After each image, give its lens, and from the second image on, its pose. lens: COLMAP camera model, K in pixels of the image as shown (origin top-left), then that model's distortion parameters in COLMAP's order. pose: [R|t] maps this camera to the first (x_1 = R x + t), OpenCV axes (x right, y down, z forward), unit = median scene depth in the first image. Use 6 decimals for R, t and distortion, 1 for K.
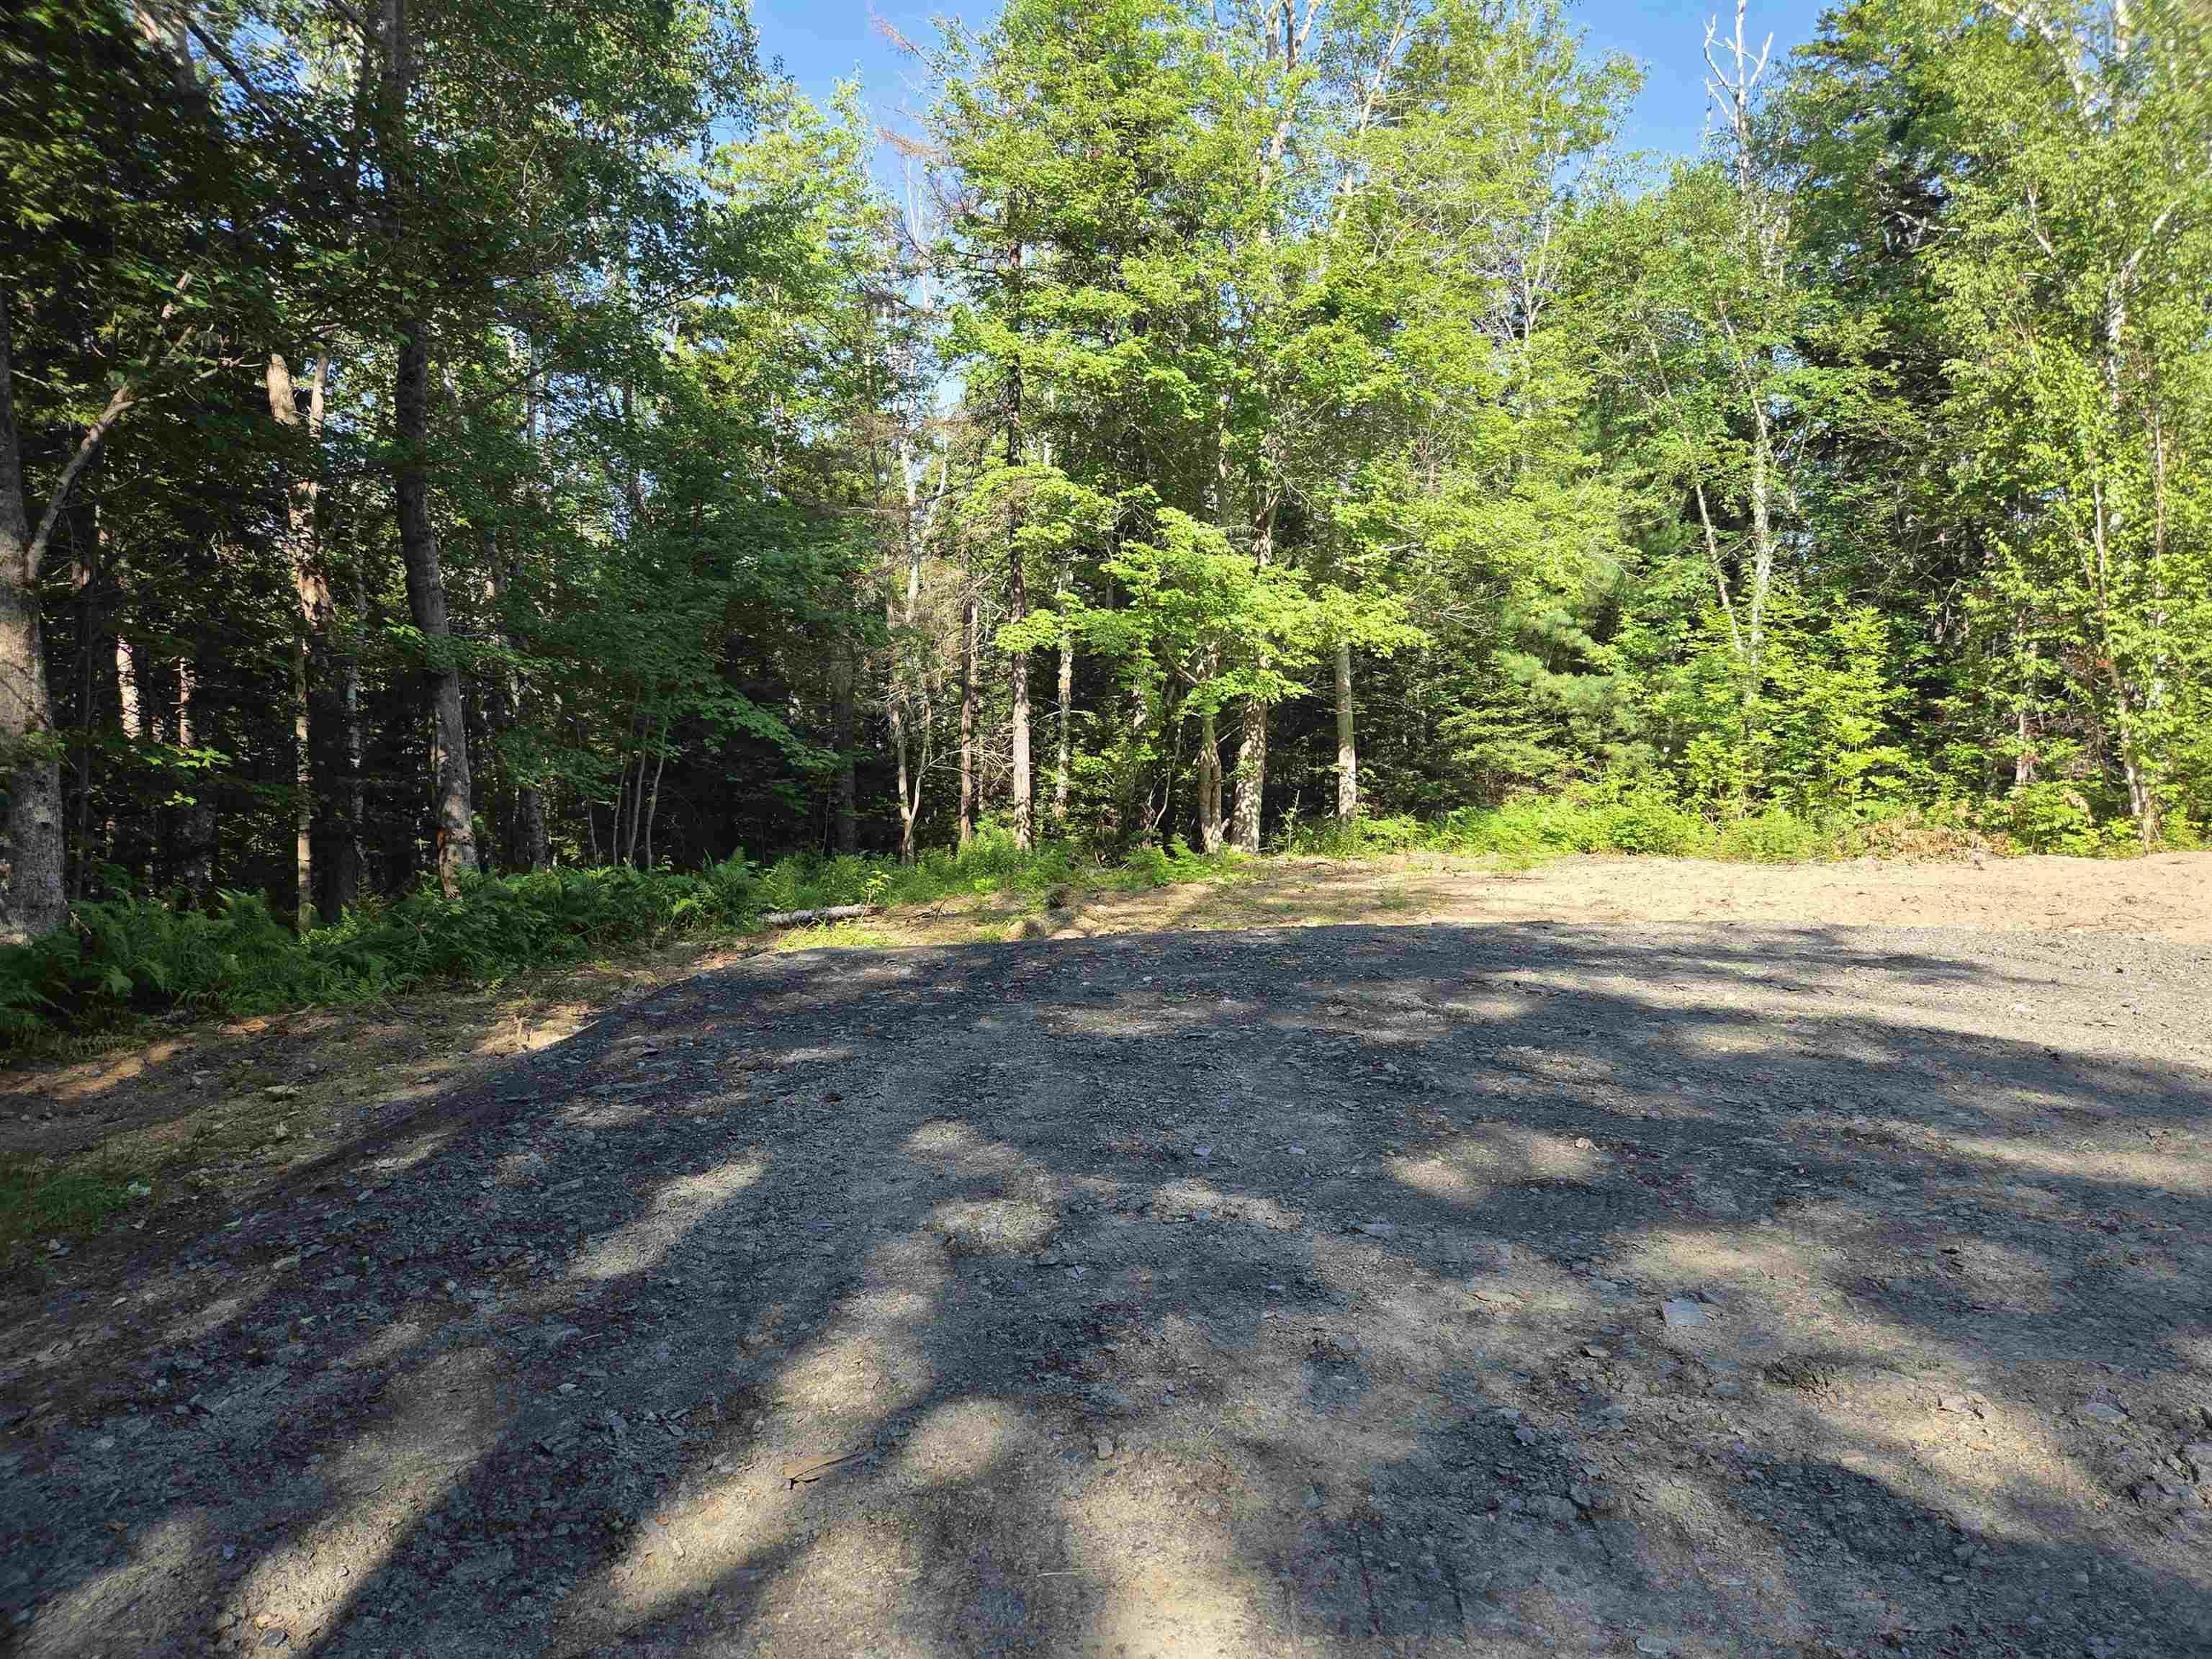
lens RADIAL K [[1497.1, 0, 1104.9], [0, 1497.1, 843.9], [0, 0, 1]] dist [0.087549, -0.068063]
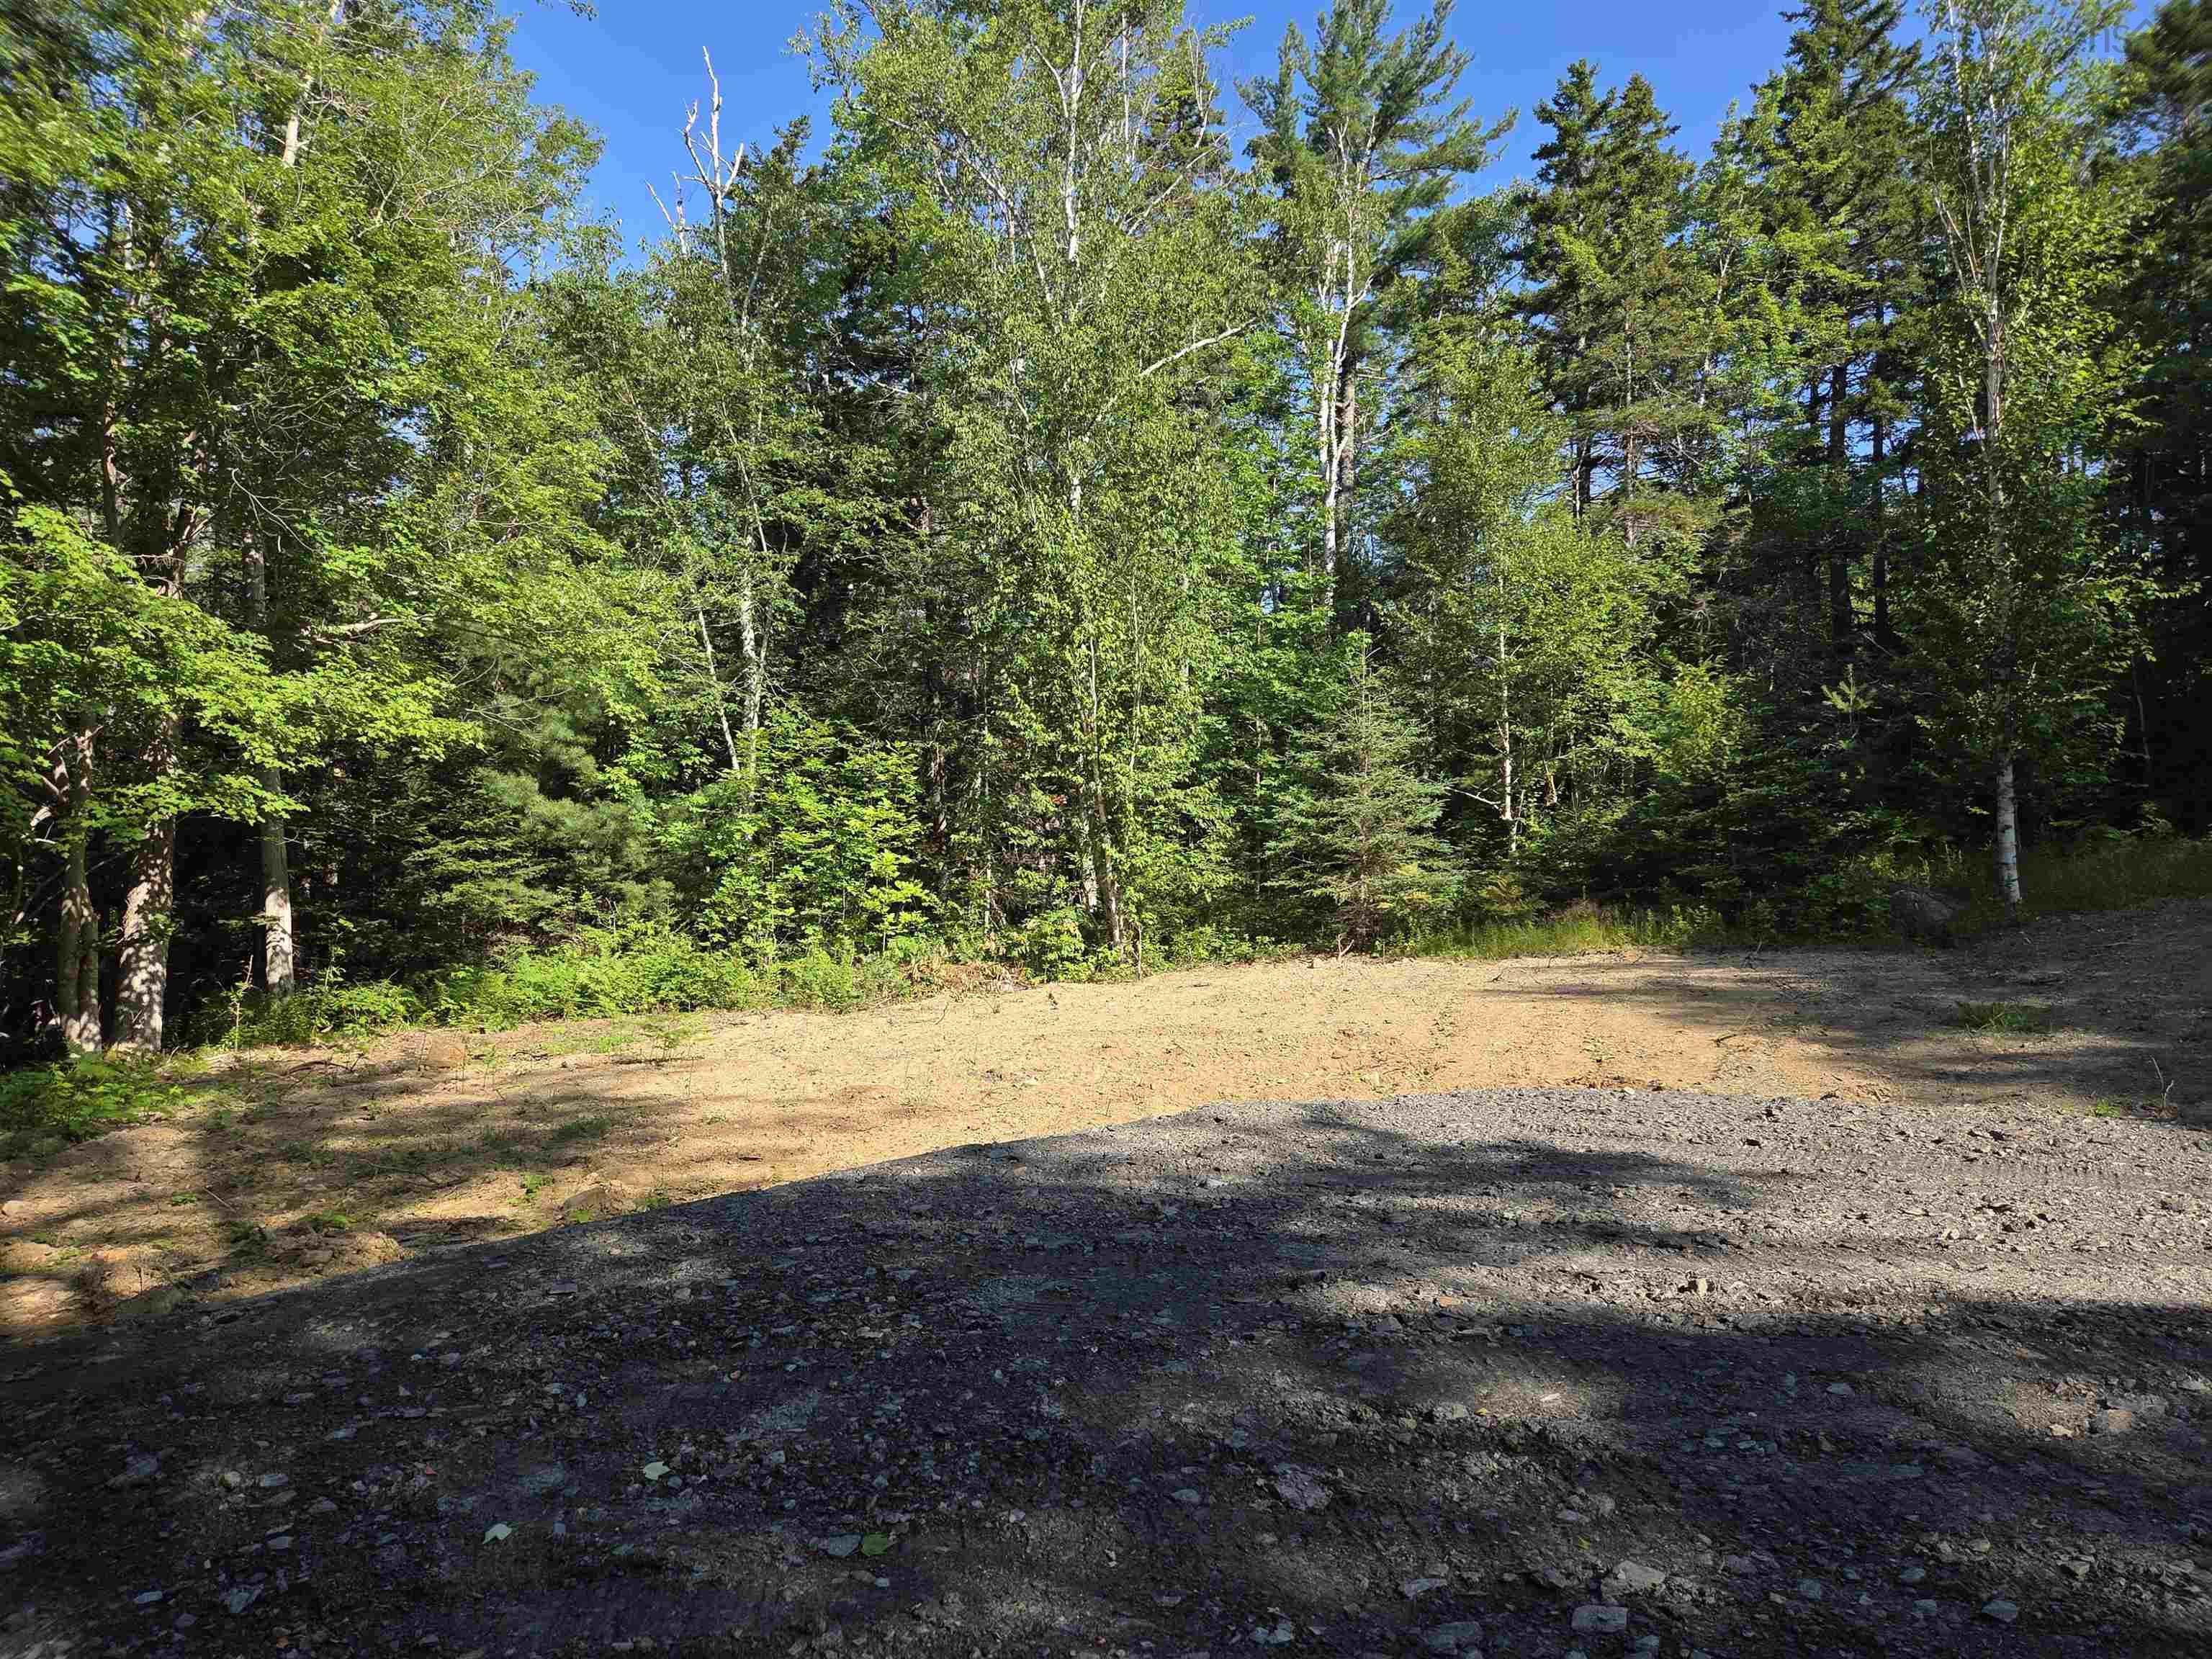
lens RADIAL K [[1497.1, 0, 1104.9], [0, 1497.1, 843.9], [0, 0, 1]] dist [0.087549, -0.068063]
pose [[0.726121, 0.004126, 0.687555, -0.056466], [0.058548, 0.995979, -0.067809, -0.013721], [-0.685070, 0.089492, 0.722959, 0.196237]]
